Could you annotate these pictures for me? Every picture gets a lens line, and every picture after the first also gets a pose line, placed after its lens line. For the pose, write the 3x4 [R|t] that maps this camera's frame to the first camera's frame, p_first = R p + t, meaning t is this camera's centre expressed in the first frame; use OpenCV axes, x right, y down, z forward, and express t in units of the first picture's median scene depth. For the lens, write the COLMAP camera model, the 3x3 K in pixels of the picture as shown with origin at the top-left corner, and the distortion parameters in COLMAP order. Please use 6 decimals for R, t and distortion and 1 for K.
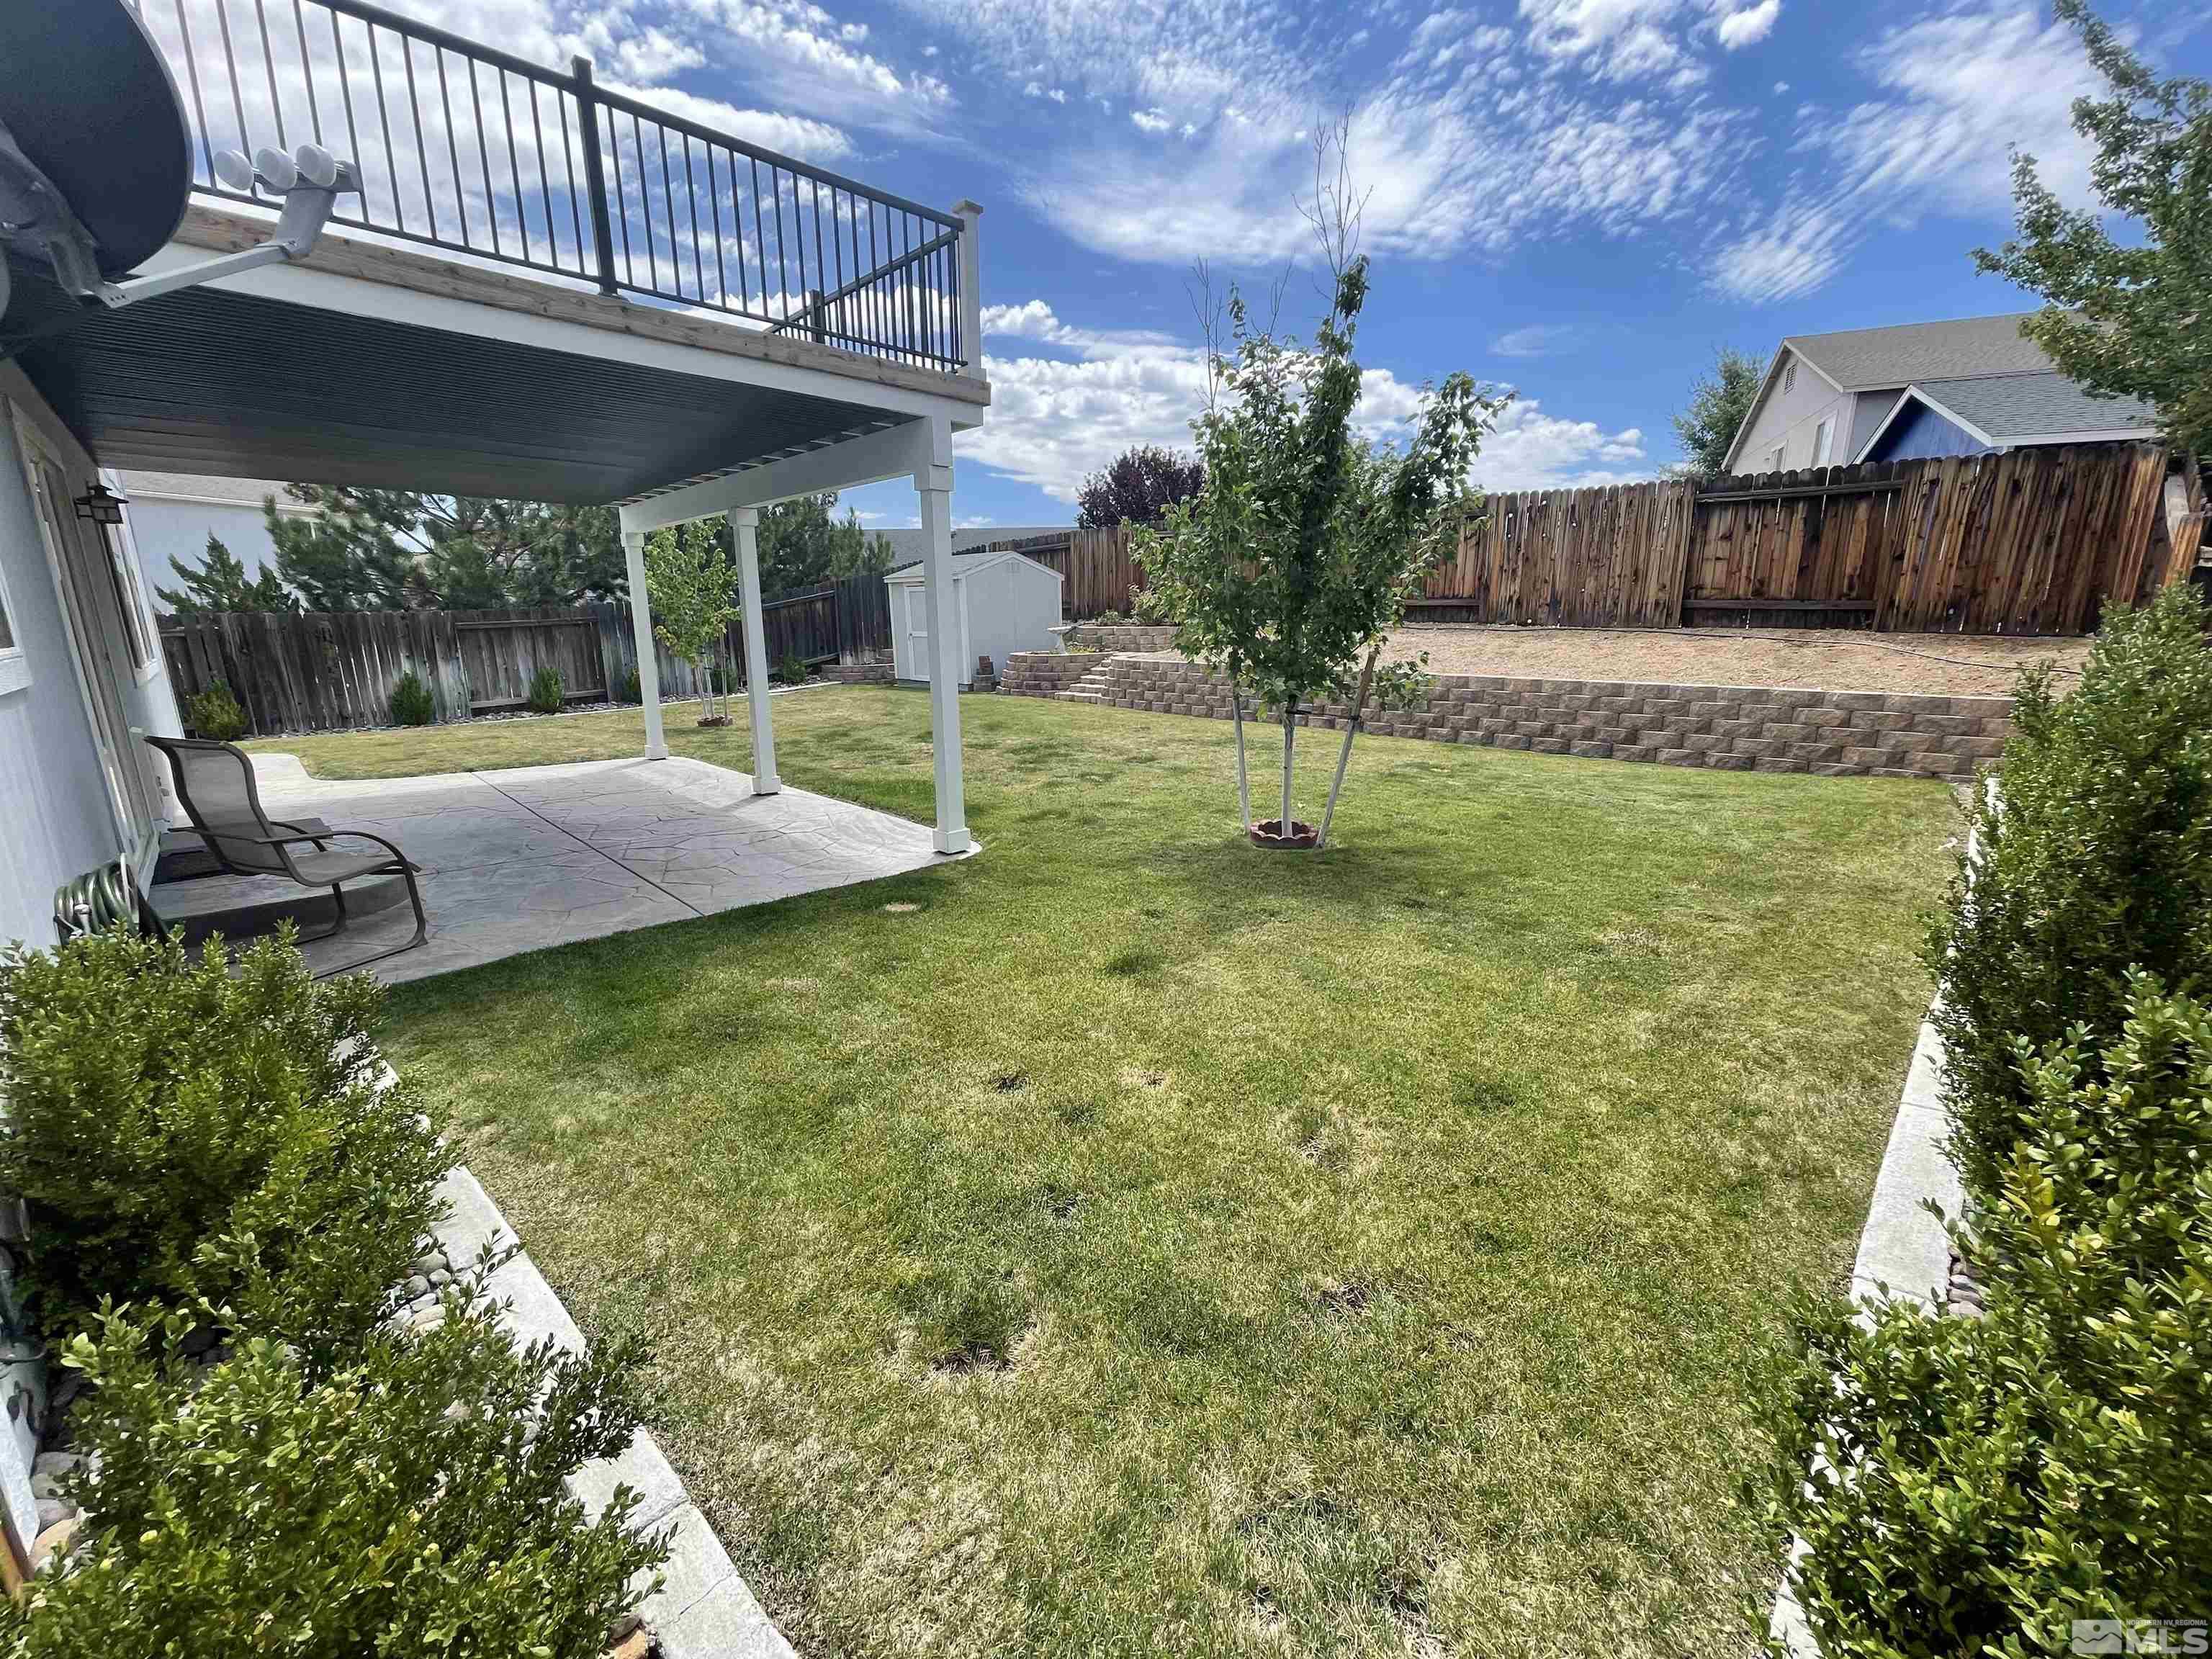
lens RADIAL K [[896.1, 0, 1102.0], [0, 896.1, 822.5], [0, 0, 1]] dist [-0.003466, 0.000050]
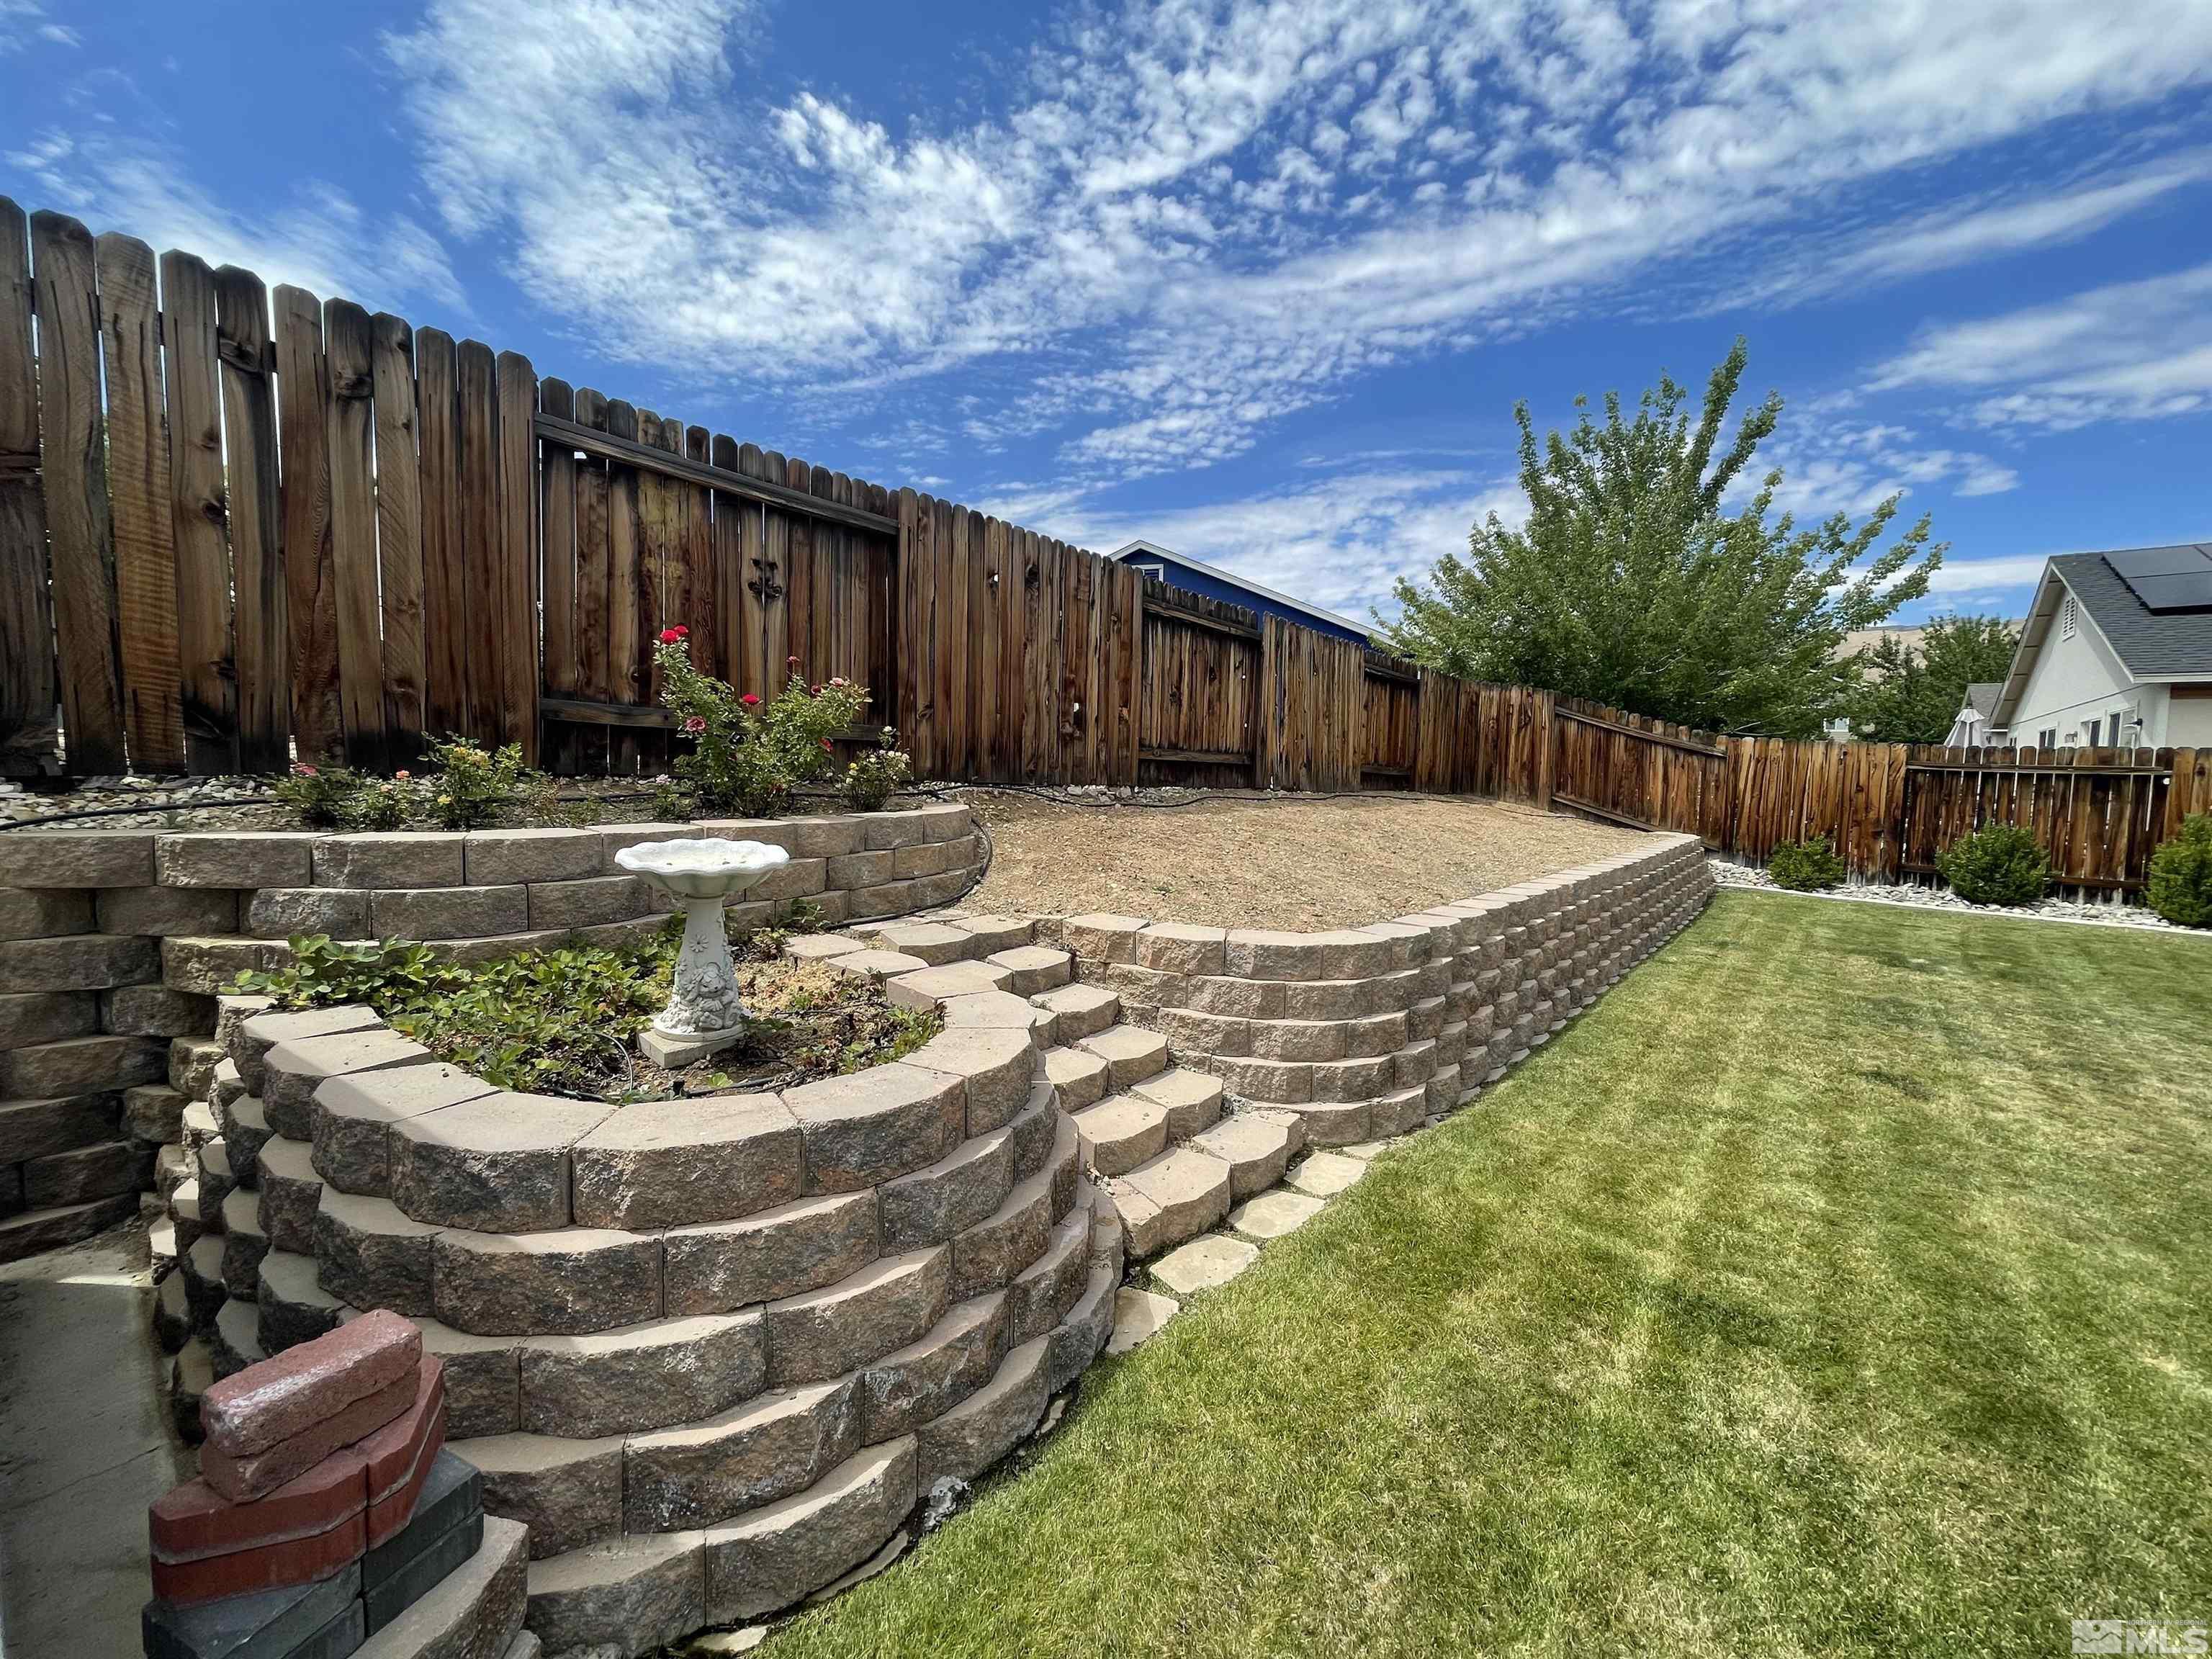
lens RADIAL K [[893.6, 0, 1102.3], [0, 893.6, 817.1], [0, 0, 1]] dist [-0.002627, 0.000279]
pose [[-0.134473, -0.054380, 0.989424, -0.321079], [0.205832, 0.975182, 0.081572, -0.341425], [-0.969304, 0.214624, -0.119943, 1.463859]]
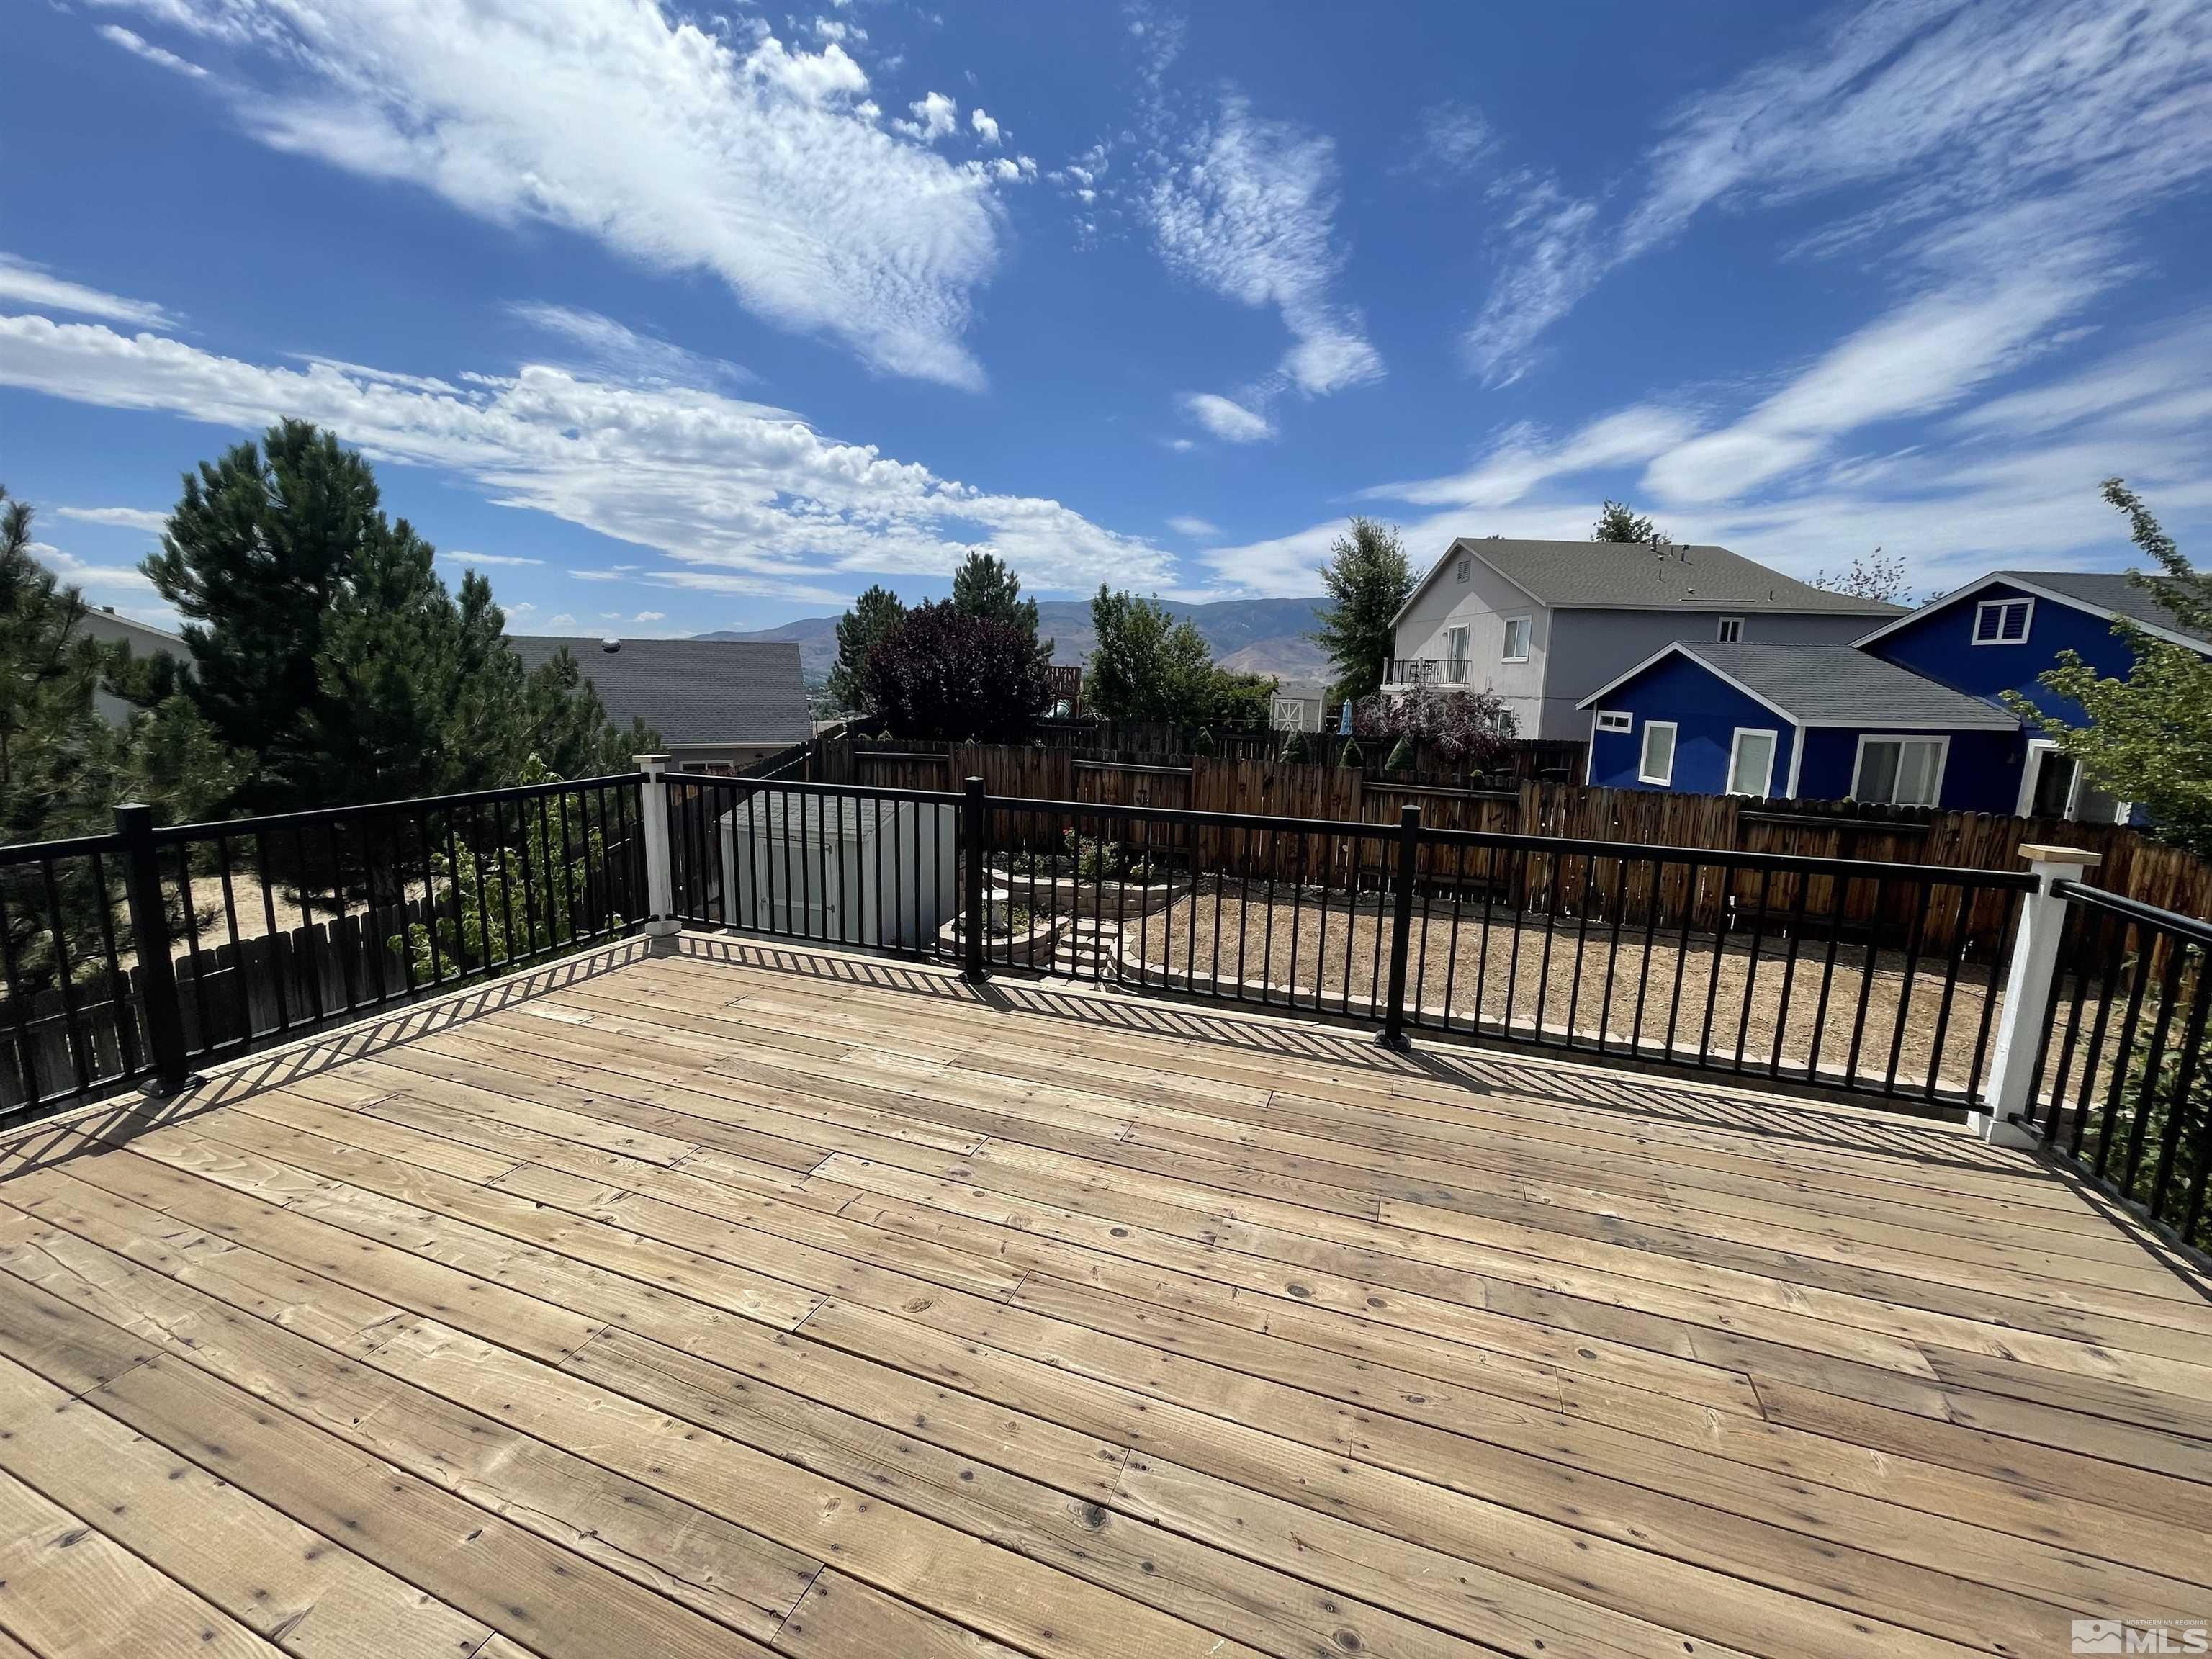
lens RADIAL K [[893.7, 0, 1097.2], [0, 893.7, 825.2], [0, 0, 1]] dist [-0.001322, -0.000036]
pose [[0.896805, -0.051197, 0.439454, -0.478656], [0.075663, 0.996397, -0.038327, -0.371093], [-0.435908, 0.067622, 0.897447, 0.392119]]
